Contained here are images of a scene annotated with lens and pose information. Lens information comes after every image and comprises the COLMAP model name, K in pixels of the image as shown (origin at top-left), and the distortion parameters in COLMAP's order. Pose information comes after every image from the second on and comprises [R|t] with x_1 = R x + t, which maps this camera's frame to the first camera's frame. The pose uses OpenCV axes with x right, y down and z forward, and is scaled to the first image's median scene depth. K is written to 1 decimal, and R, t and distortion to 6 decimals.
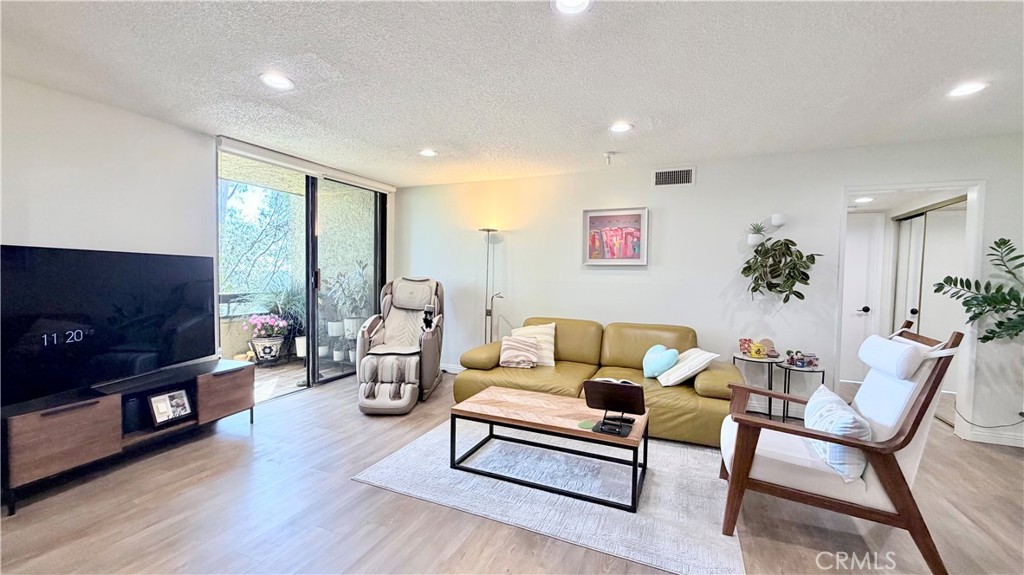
lens RADIAL K [[409.1, 0, 512.0], [0, 409.1, 287.5], [0, 0, 1]] dist [-0.001000, -0.000314]
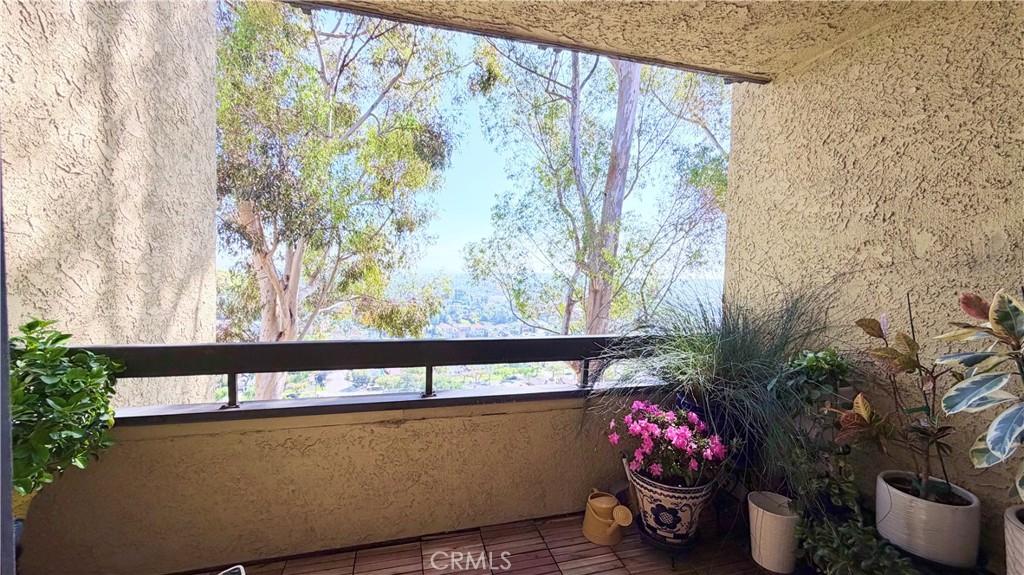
lens RADIAL K [[404.1, 0, 512.0], [0, 404.1, 287.5], [0, 0, 1]] dist [-0.000856, -0.000104]
pose [[0.625040, 0.019040, -0.780360, -0.601551], [-0.033131, 0.999449, -0.002151, -0.048104], [0.779889, 0.027199, 0.625327, 0.980505]]
